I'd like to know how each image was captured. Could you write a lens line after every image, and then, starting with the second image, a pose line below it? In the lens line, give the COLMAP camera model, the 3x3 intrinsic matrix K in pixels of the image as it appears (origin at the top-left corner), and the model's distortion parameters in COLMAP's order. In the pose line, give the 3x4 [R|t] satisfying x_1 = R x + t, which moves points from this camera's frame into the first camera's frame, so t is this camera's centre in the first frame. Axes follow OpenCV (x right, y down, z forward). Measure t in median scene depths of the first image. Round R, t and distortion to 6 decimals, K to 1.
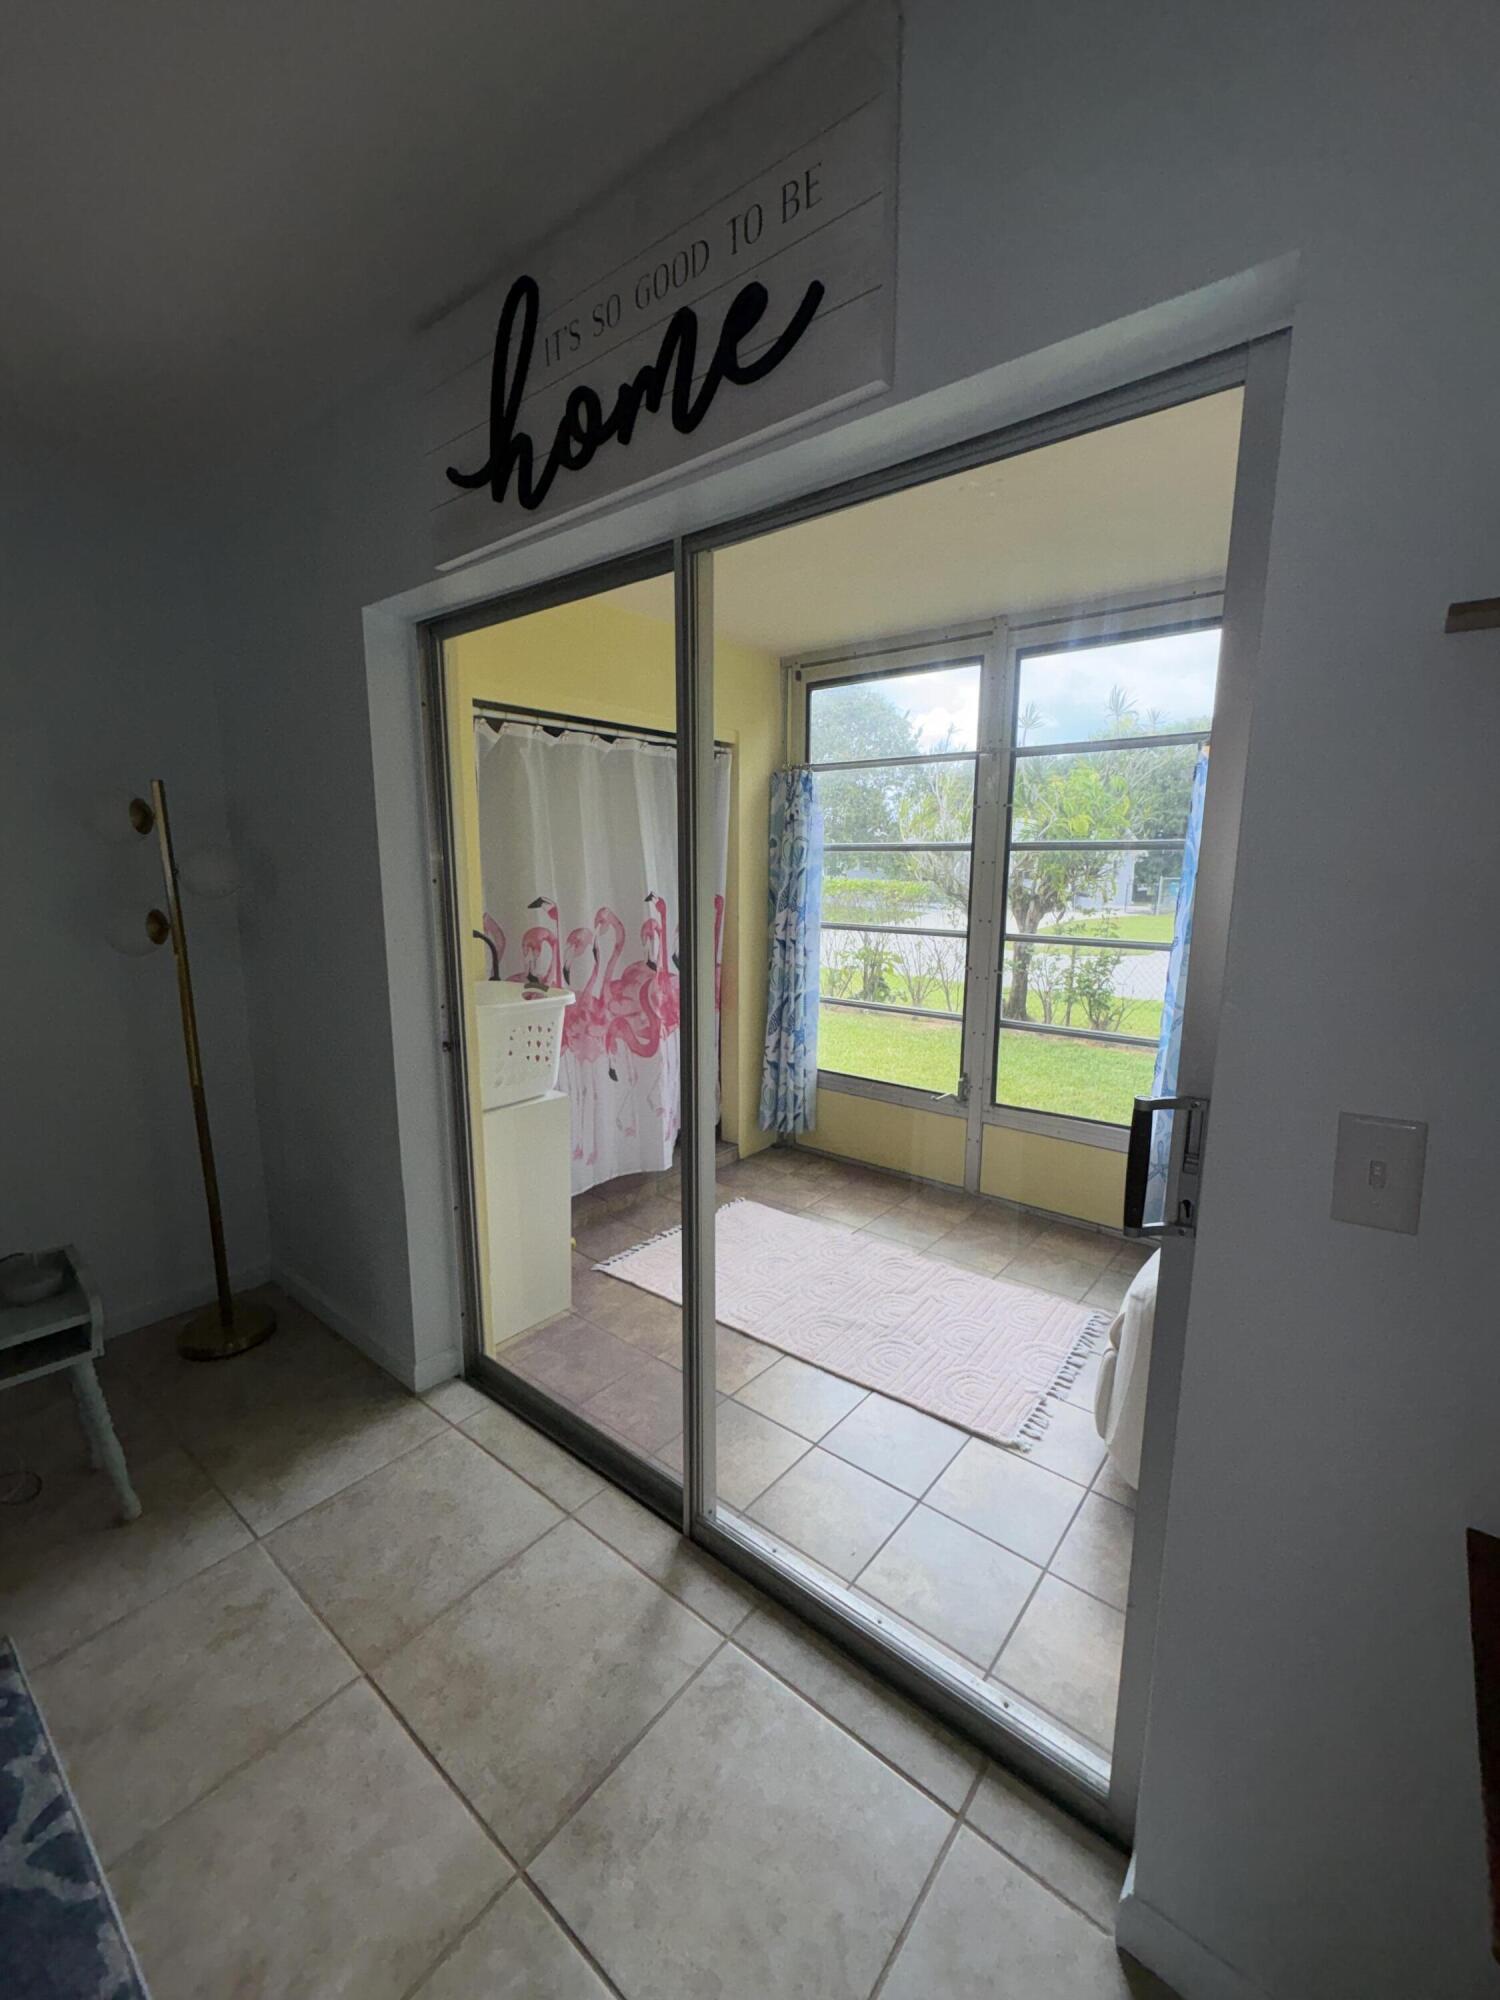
lens RADIAL K [[822.2, 0, 748.9], [0, 822.2, 996.6], [0, 0, 1]] dist [-0.000082, -0.000287]
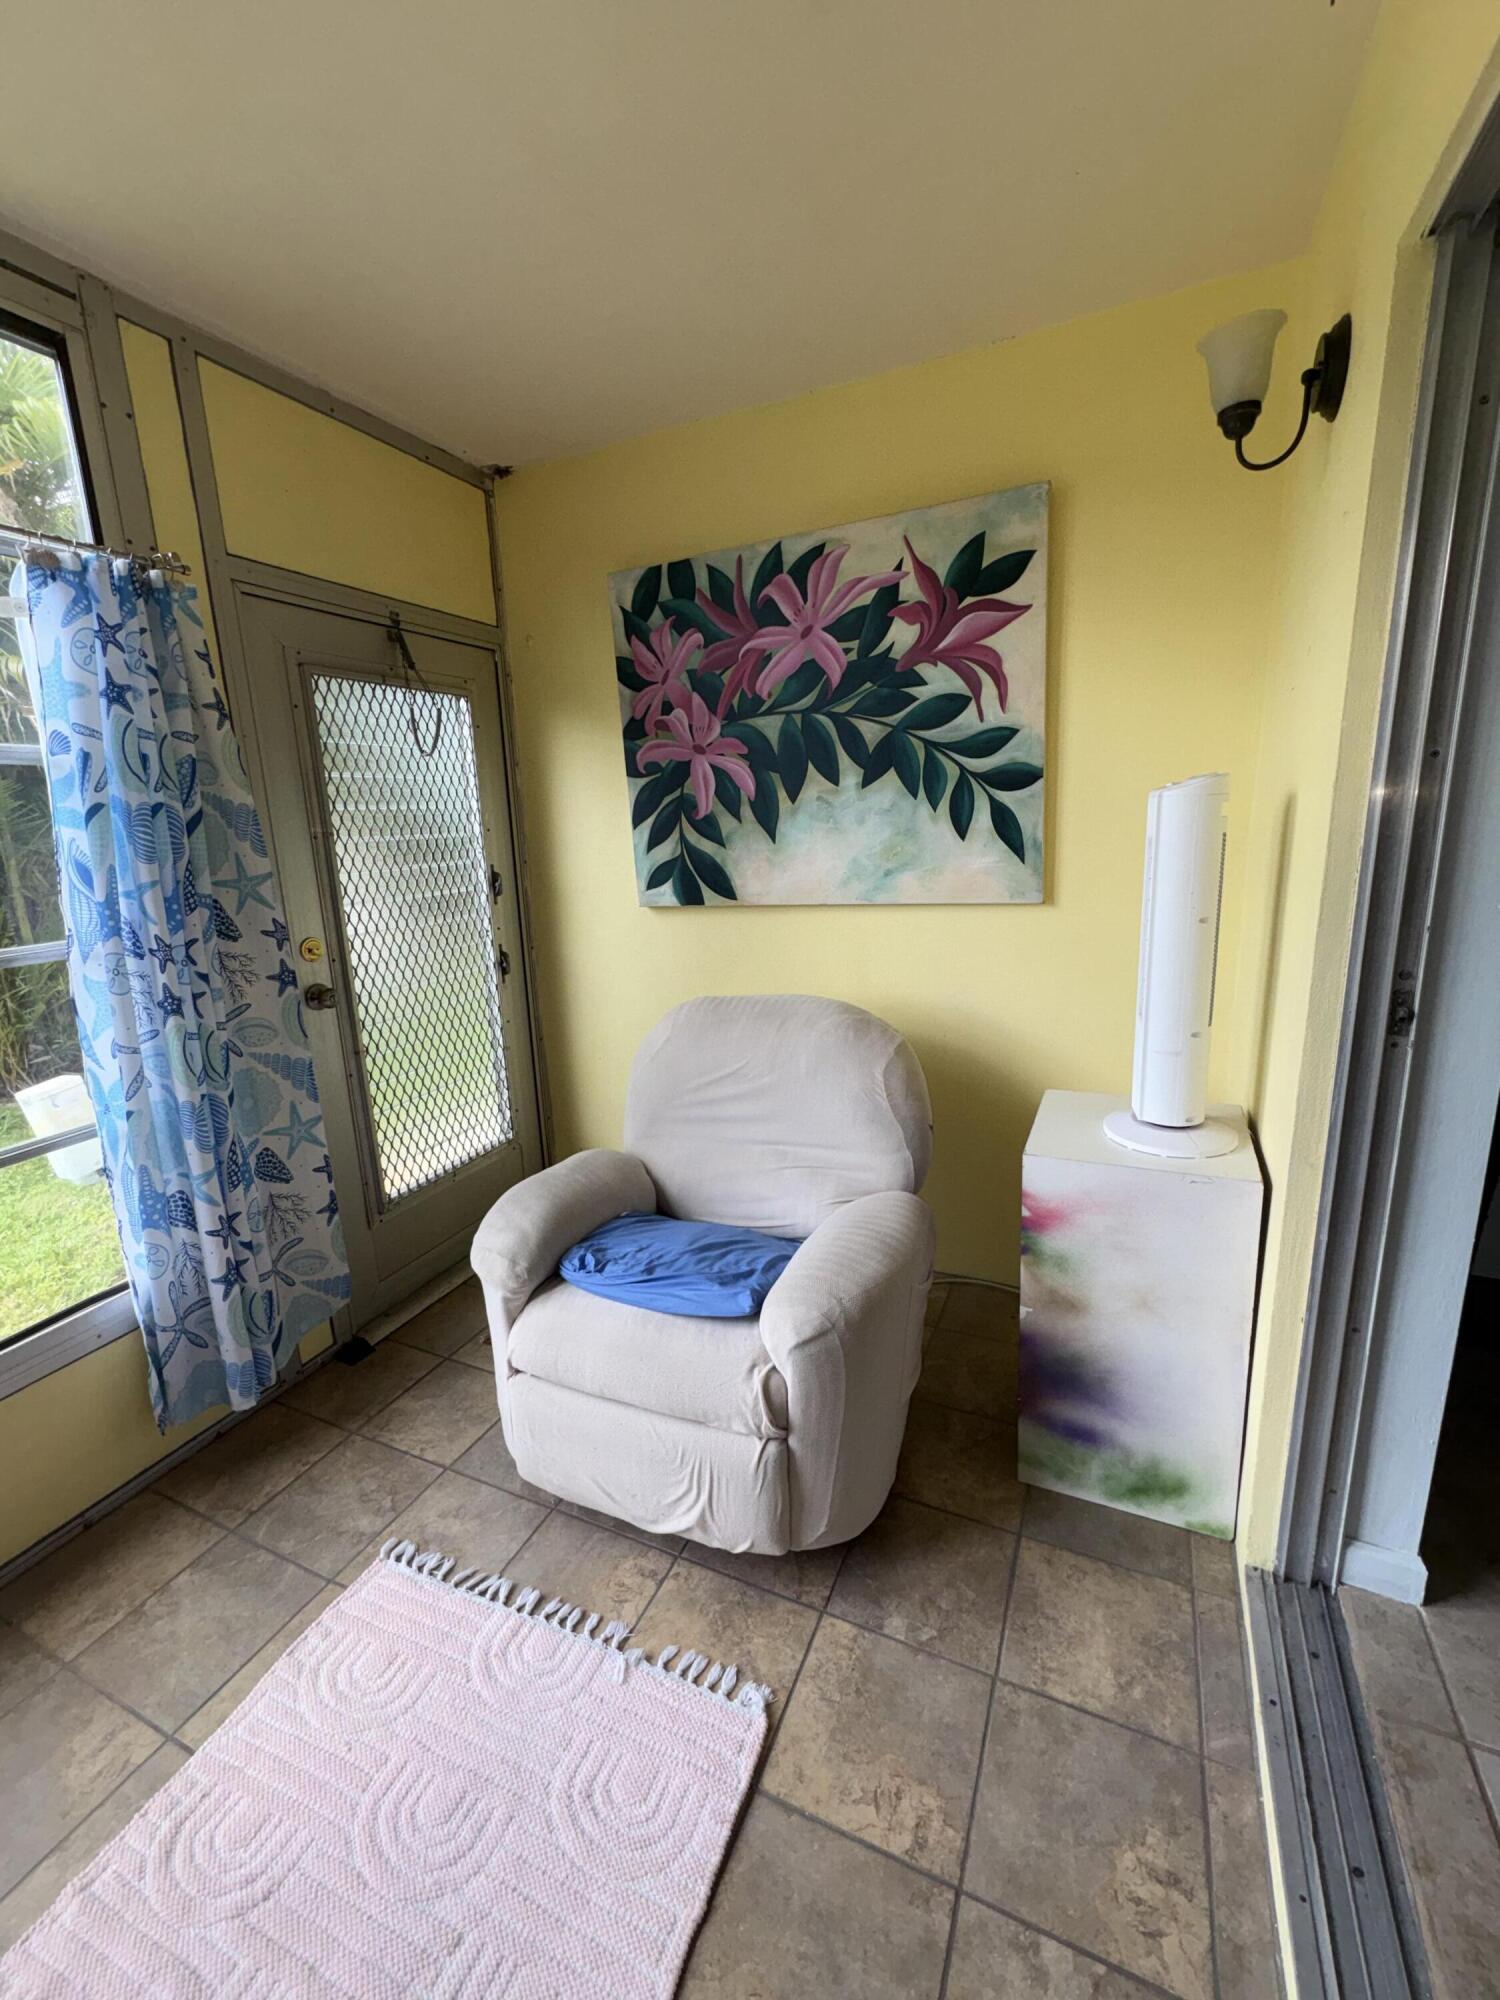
lens RADIAL K [[822.2, 0, 755.2], [0, 822.2, 997.2], [0, 0, 1]] dist [-0.000082, -0.000287]
pose [[-0.249535, -0.206026, 0.946195, -0.134576], [0.191585, 0.947288, 0.256789, -0.110527], [-0.949225, 0.245355, -0.196910, 0.915910]]
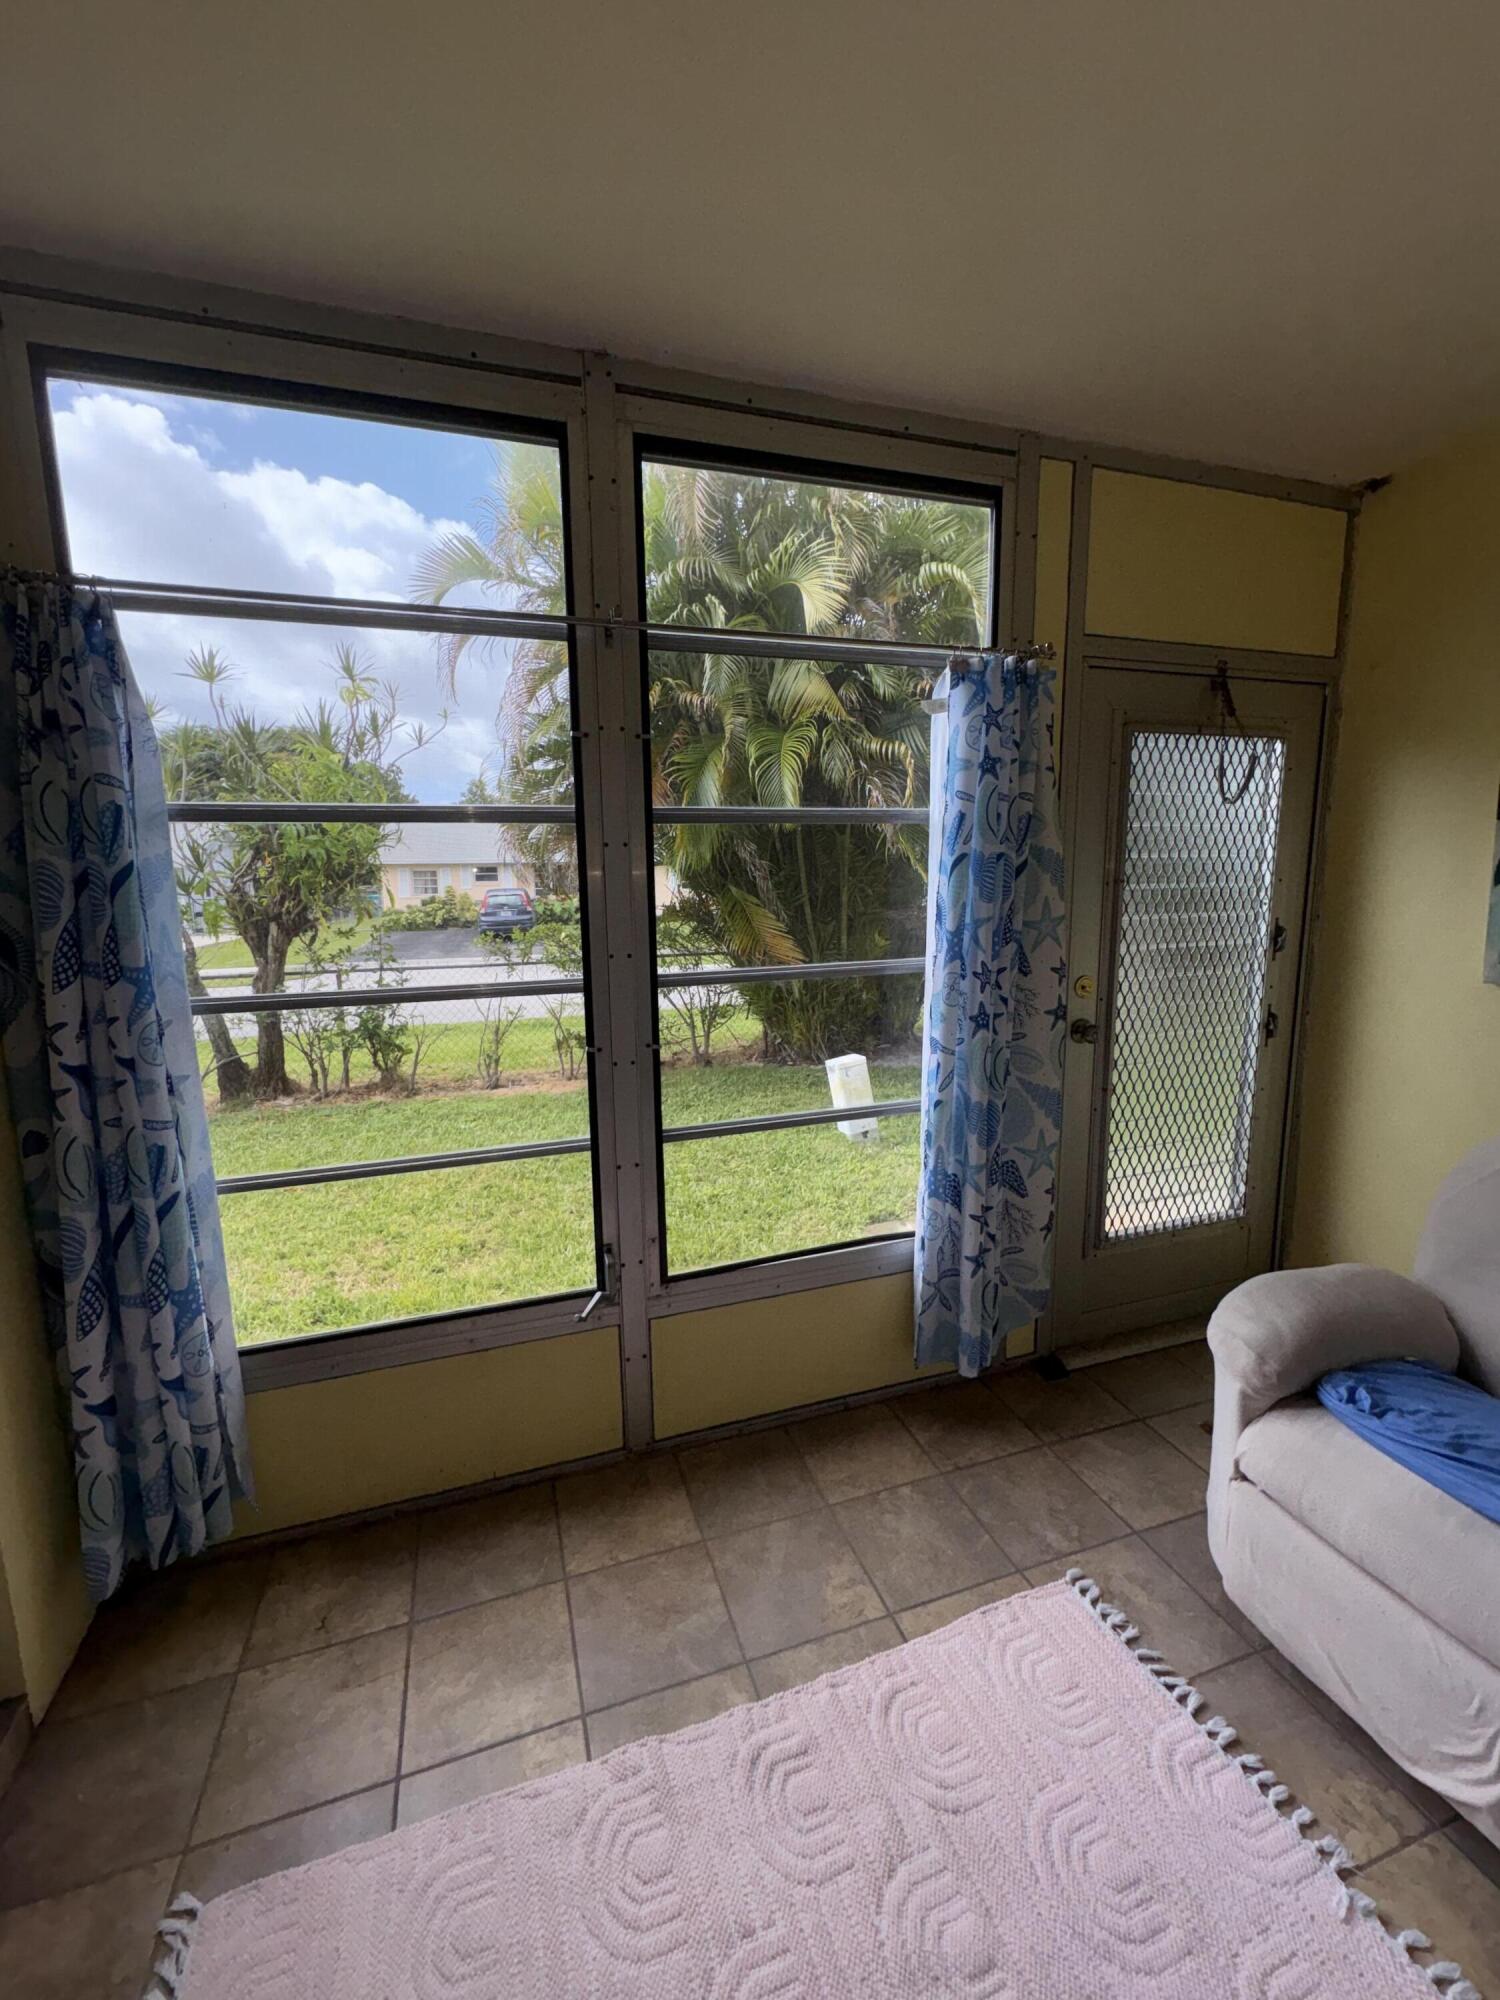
lens RADIAL K [[822.2, 0, 748.1], [0, 822.2, 997.9], [0, 0, 1]] dist [-0.000082, -0.000287]
pose [[0.536412, -0.141020, 0.832091, -0.168820], [0.154071, 0.985735, 0.067736, -0.135026], [-0.829774, 0.091867, 0.550487, 0.984001]]
